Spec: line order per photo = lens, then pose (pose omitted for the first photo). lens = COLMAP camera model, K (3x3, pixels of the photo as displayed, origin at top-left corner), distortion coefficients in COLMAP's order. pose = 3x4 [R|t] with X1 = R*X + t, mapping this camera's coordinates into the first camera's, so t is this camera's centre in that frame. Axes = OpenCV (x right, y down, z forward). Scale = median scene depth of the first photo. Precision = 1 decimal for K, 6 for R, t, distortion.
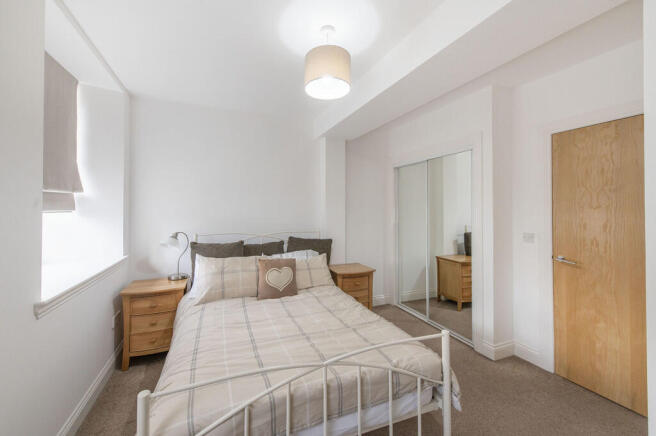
lens RADIAL K [[267.0, 0, 327.3], [0, 267.0, 208.5], [0, 0, 1]] dist [0.000272, -0.000129]
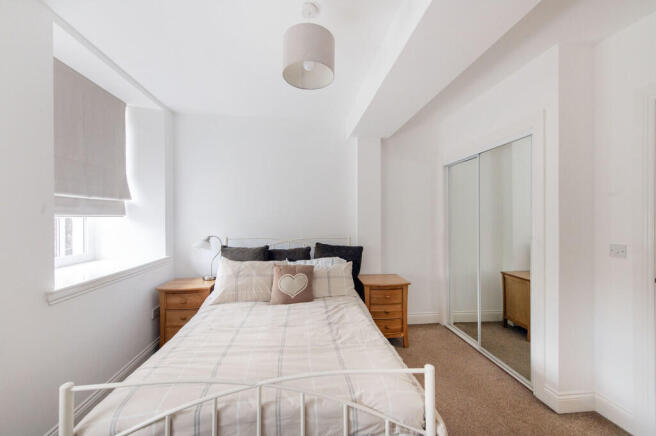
lens RADIAL K [[268.4, 0, 327.3], [0, 268.4, 220.0], [0, 0, 1]] dist [0.003309, -0.000329]
pose [[0.961947, 0.000499, -0.273235, 0.208346], [0.002790, 0.999928, 0.011648, 0.014879], [0.273221, -0.011967, 0.961877, 0.100494]]
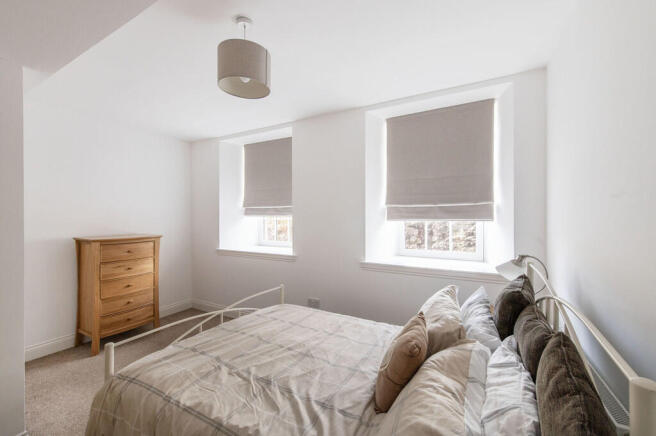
lens RADIAL K [[269.0, 0, 328.0], [0, 269.0, 218.0], [0, 0, 1]] dist [-0.000061, -0.000006]
pose [[-0.789813, 0.001692, -0.613345, 0.233052], [0.004972, 0.999981, -0.003644, 0.003099], [0.613328, -0.005928, -0.789806, 1.293607]]
